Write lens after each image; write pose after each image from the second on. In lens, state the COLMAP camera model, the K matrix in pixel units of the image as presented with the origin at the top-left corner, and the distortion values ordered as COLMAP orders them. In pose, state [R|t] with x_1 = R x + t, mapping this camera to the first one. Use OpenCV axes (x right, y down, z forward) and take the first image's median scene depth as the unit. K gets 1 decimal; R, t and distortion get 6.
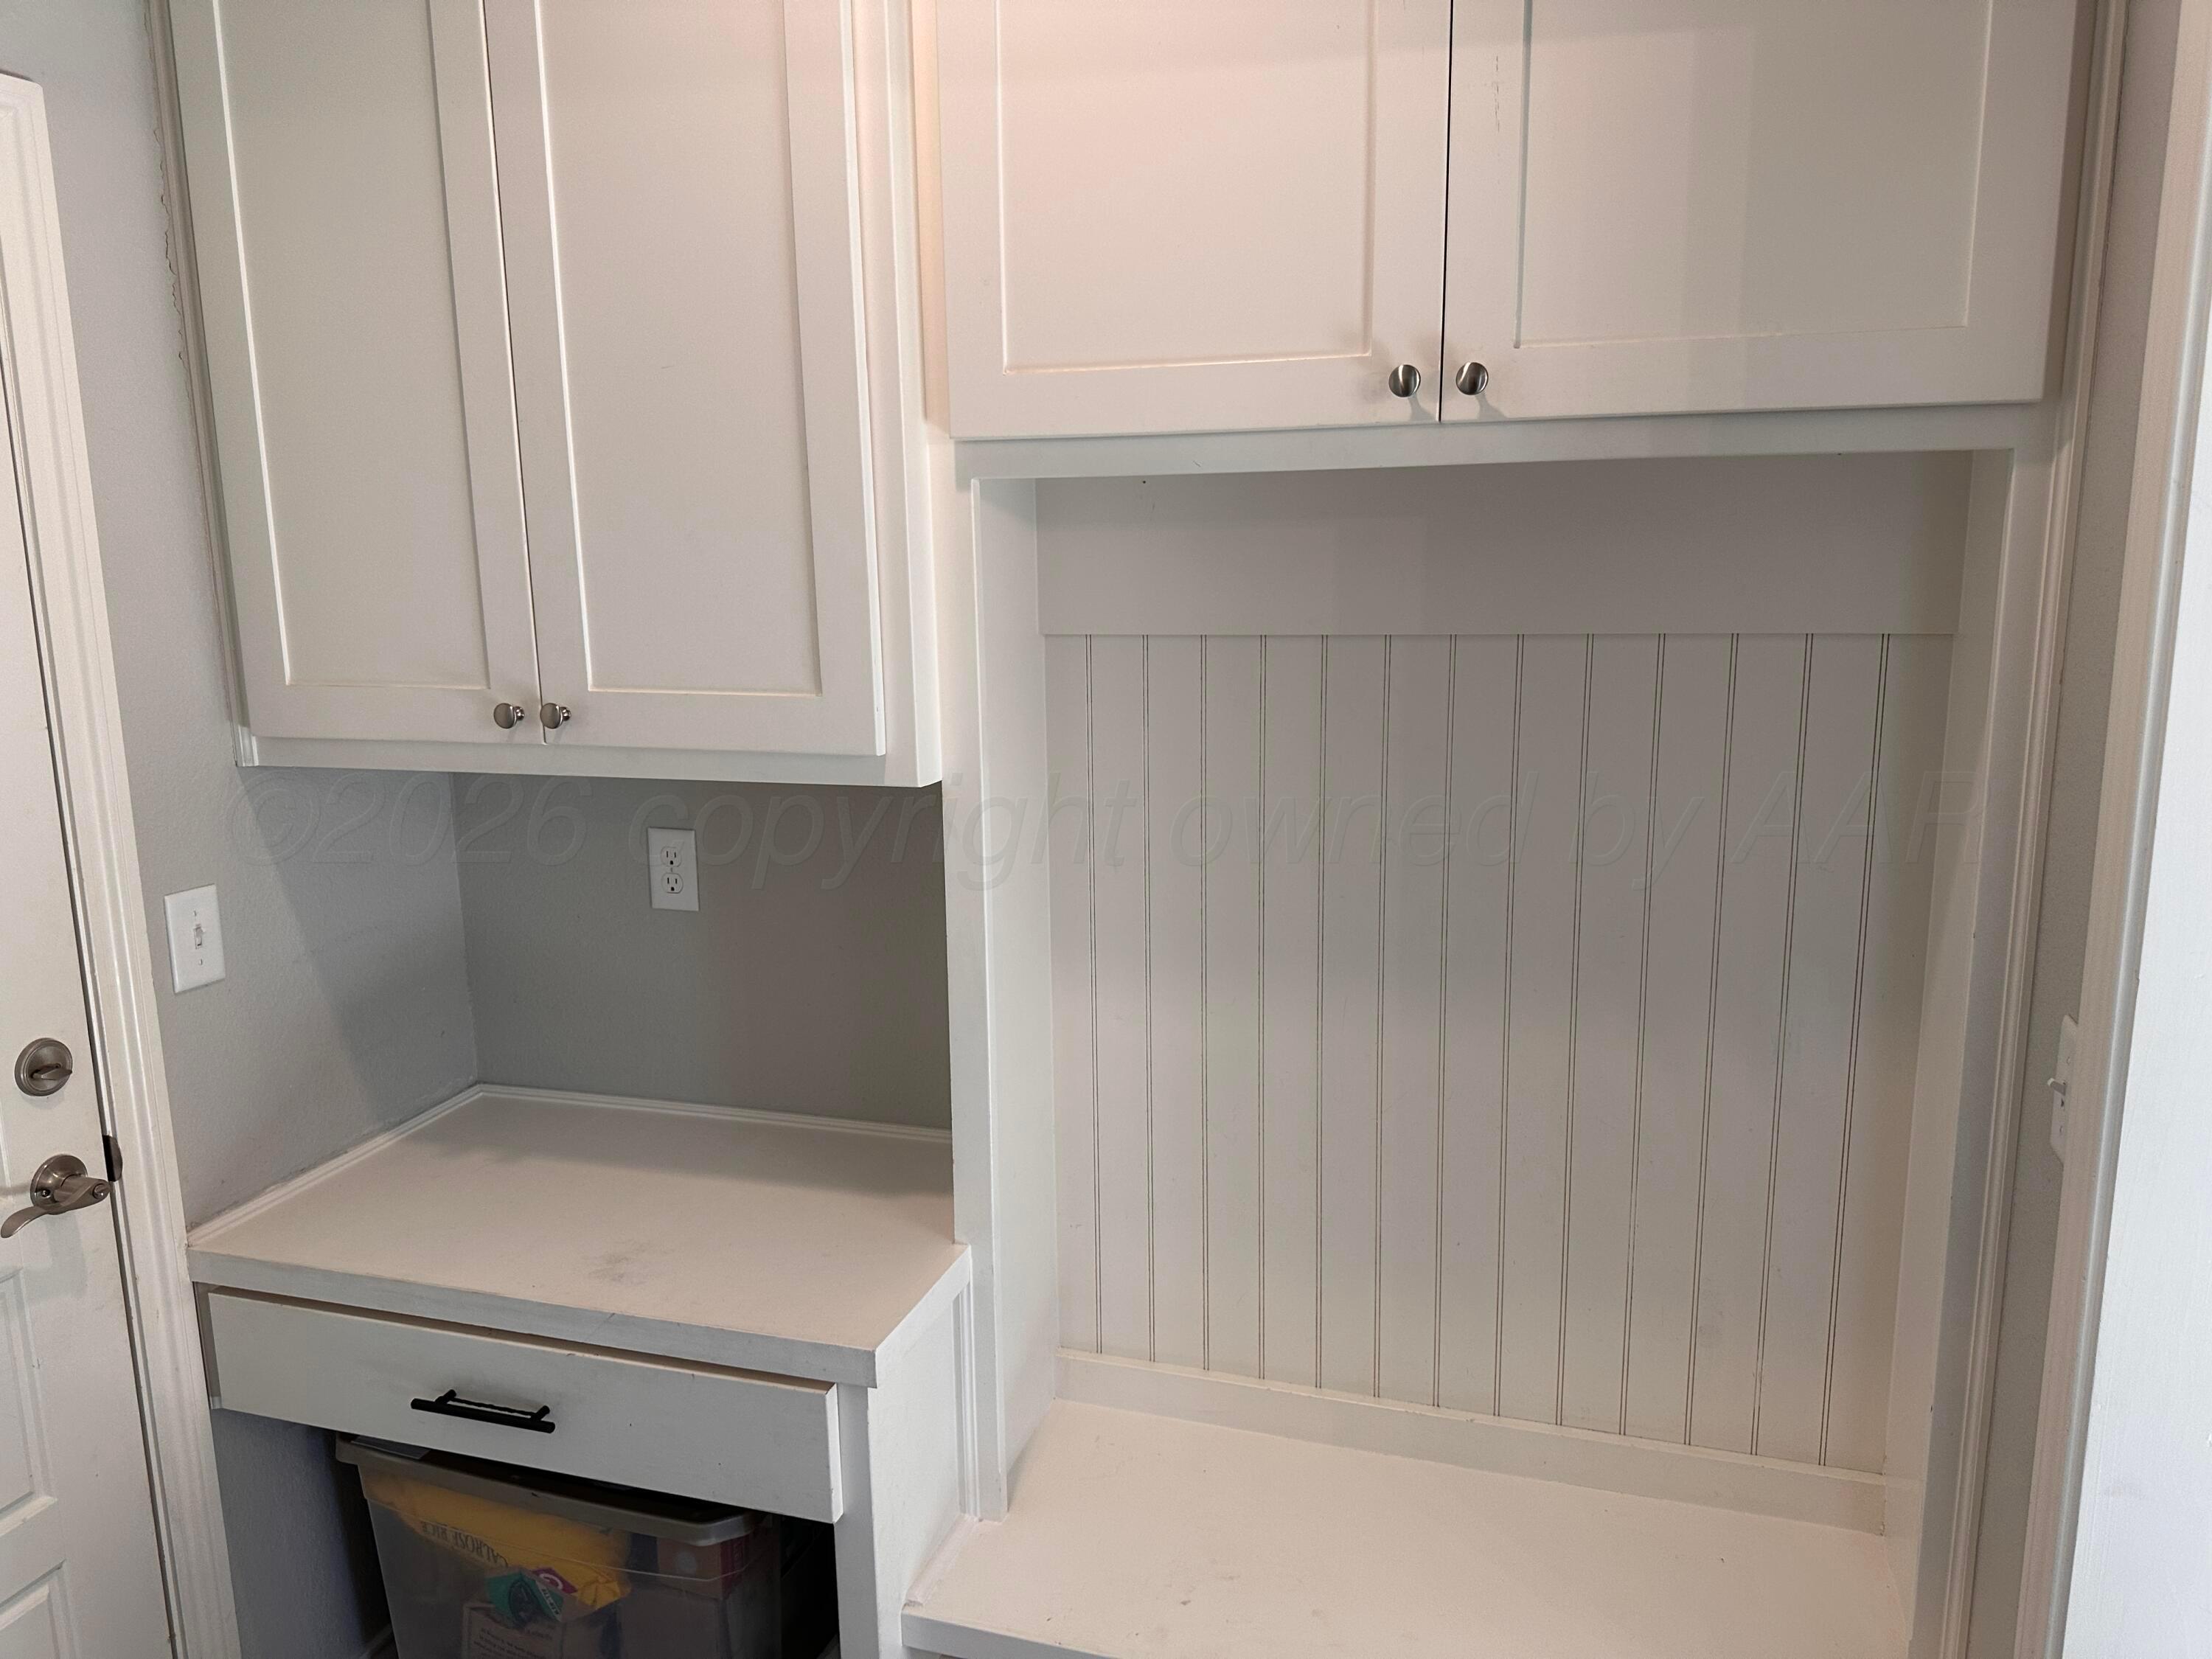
lens RADIAL K [[1563.2, 0, 1106.0], [0, 1563.2, 829.5], [0, 0, 1]] dist [0.004689, -0.002164]
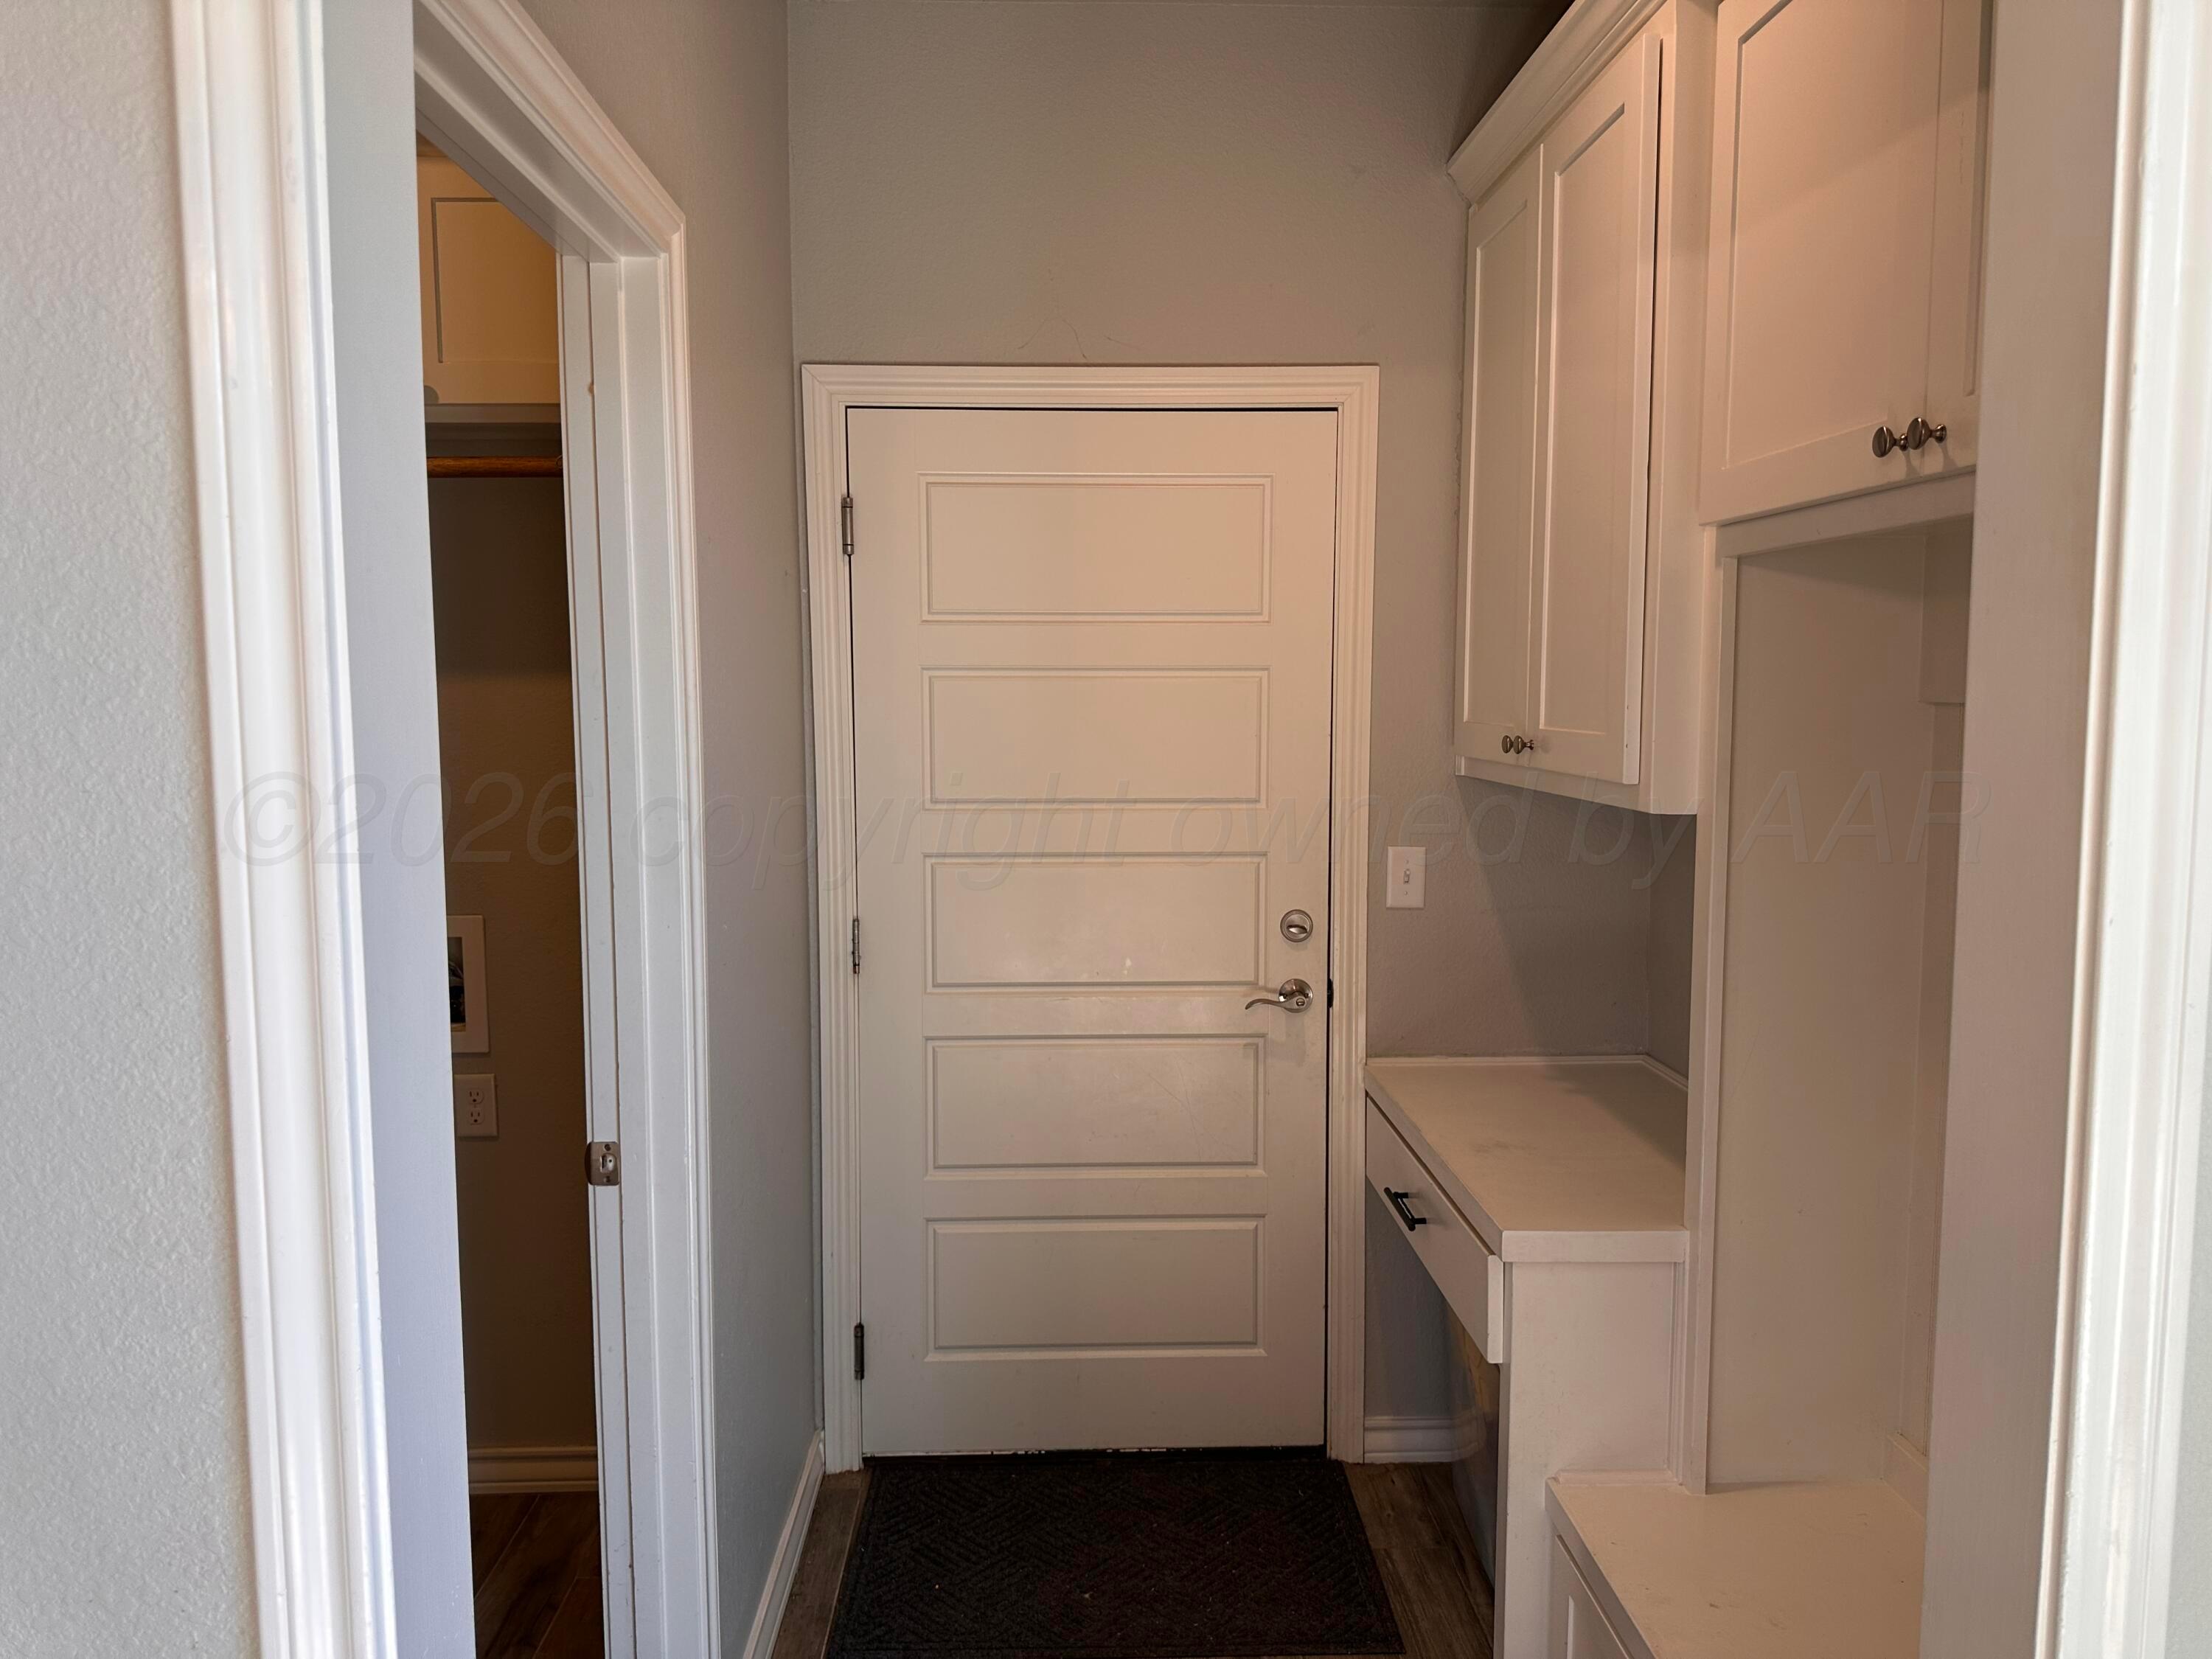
lens RADIAL K [[1563.2, 0, 1106.0], [0, 1563.2, 829.5], [0, 0, 1]] dist [0.004689, -0.002164]
pose [[0.324725, 0.099005, -0.940612, 0.844740], [-0.177688, 0.983184, 0.042143, 0.009547], [0.928968, 0.153450, 0.336857, 0.187378]]
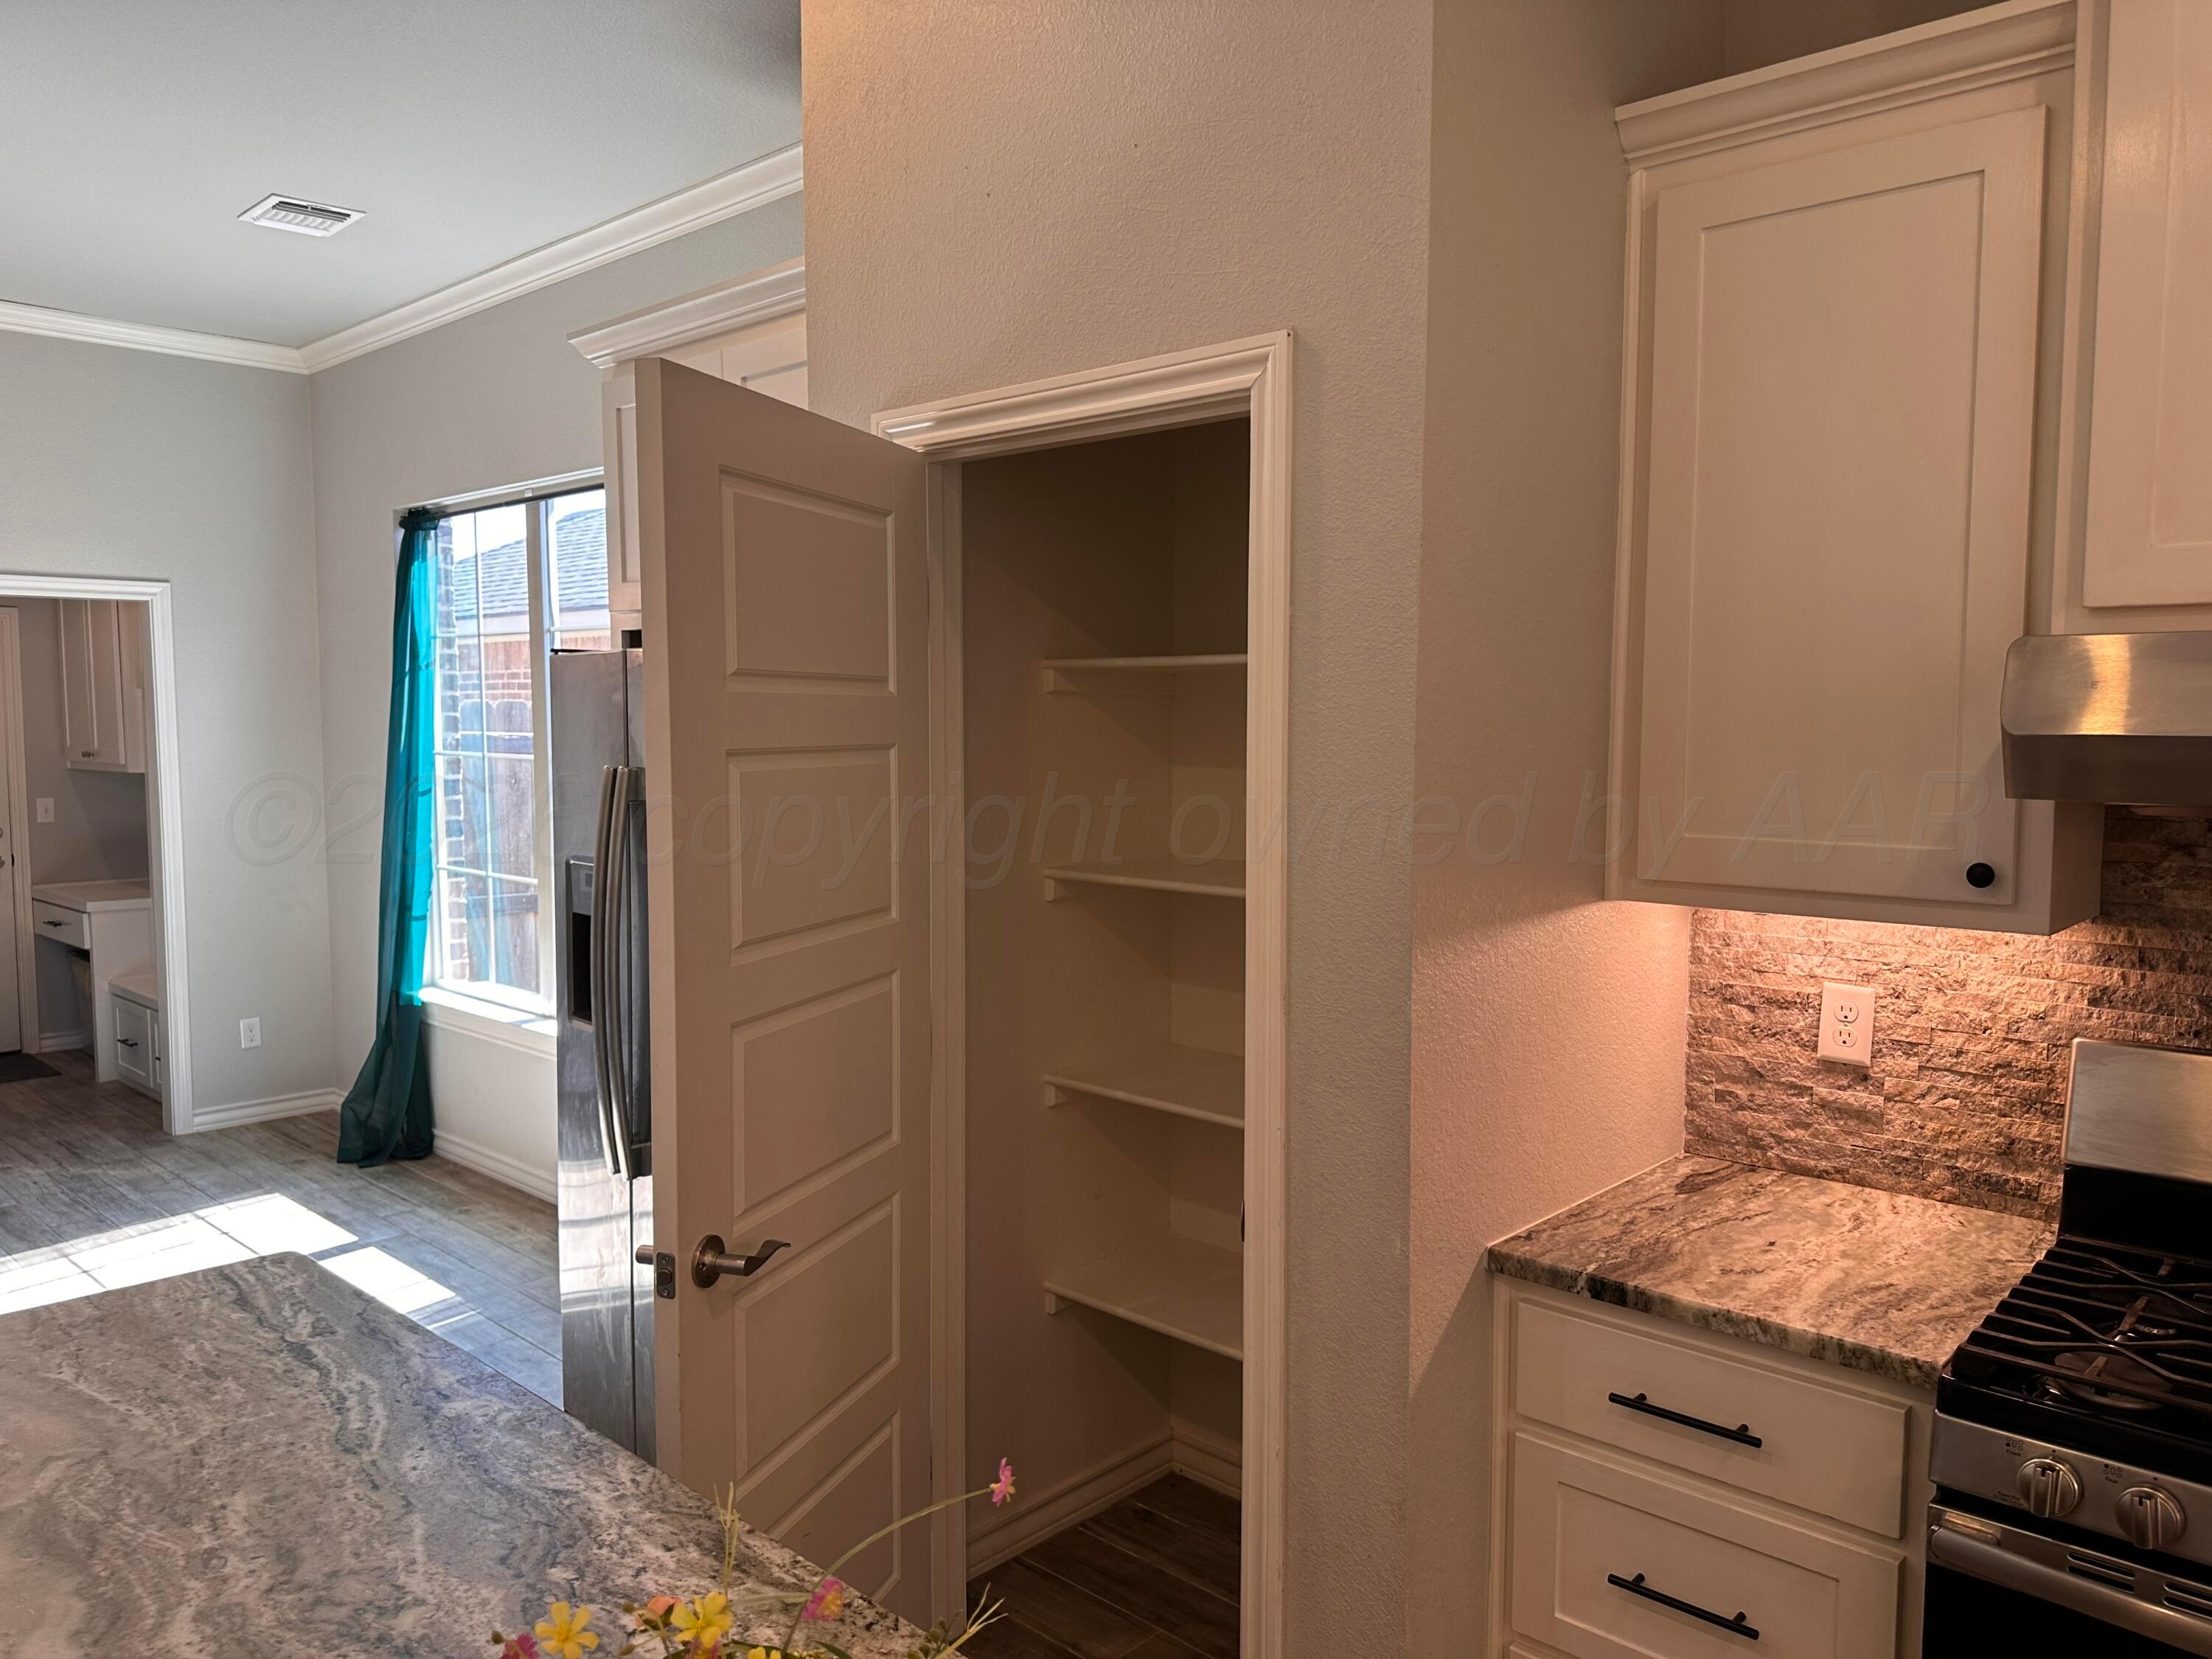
lens RADIAL K [[1563.2, 0, 1106.0], [0, 1563.2, 829.5], [0, 0, 1]] dist [0.004689, -0.002164]
pose [[0.895726, 0.044723, -0.442351, 3.705214], [-0.094878, 0.991238, -0.091903, 0.235921], [0.434365, 0.124290, 0.892120, -1.402012]]
